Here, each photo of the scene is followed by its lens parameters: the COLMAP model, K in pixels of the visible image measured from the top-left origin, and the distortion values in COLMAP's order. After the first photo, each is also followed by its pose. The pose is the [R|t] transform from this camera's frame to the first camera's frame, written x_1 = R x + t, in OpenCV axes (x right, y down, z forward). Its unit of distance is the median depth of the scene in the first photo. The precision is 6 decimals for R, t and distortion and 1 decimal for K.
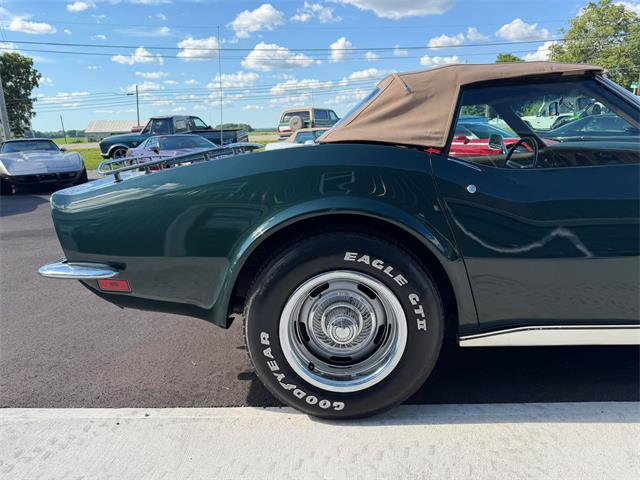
lens RADIAL K [[461.0, 0, 323.1], [0, 461.0, 238.5], [0, 0, 1]] dist [0.025354, -0.031800]
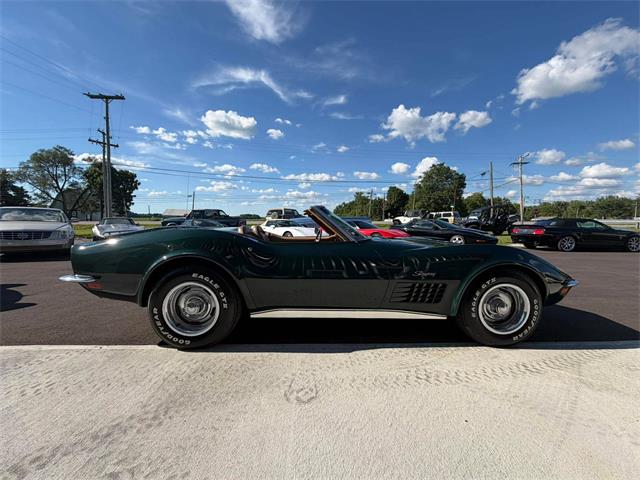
lens RADIAL K [[258.5, 0, 318.1], [0, 258.5, 238.6], [0, 0, 1]] dist [-0.000292, -0.000049]
pose [[0.996497, 0.043403, 0.071481, 0.512048], [-0.031422, 0.986466, -0.160926, 0.040287], [-0.077499, 0.158117, 0.984374, -0.343889]]
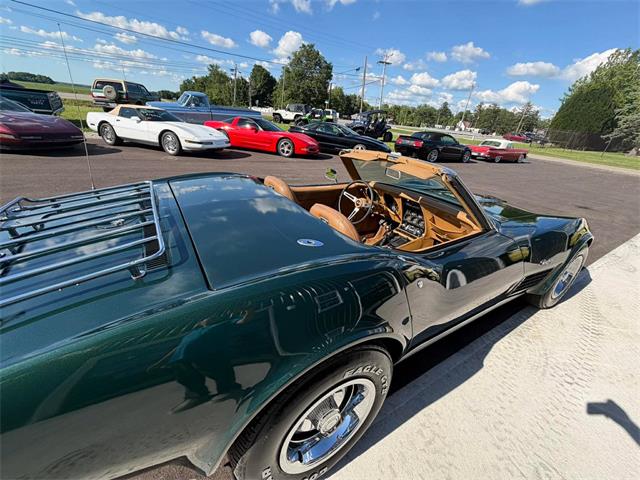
lens RADIAL K [[258.5, 0, 318.7], [0, 258.5, 241.0], [0, 0, 1]] dist [-0.000292, -0.000049]
pose [[0.830456, -0.125184, 0.542837, -0.238507], [-0.007654, 0.971769, 0.235810, -0.337208], [-0.557032, -0.199984, 0.806053, 0.544557]]
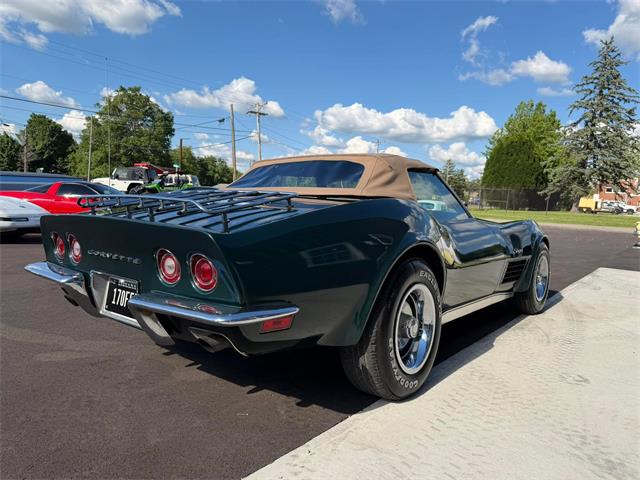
lens RADIAL K [[461.0, 0, 321.3], [0, 461.0, 239.5], [0, 0, 1]] dist [0.025354, -0.031800]
pose [[0.595255, 0.000169, 0.803537, -1.148543], [0.110725, 0.990443, -0.082233, 0.015035], [-0.795872, 0.137921, 0.589547, 0.319440]]
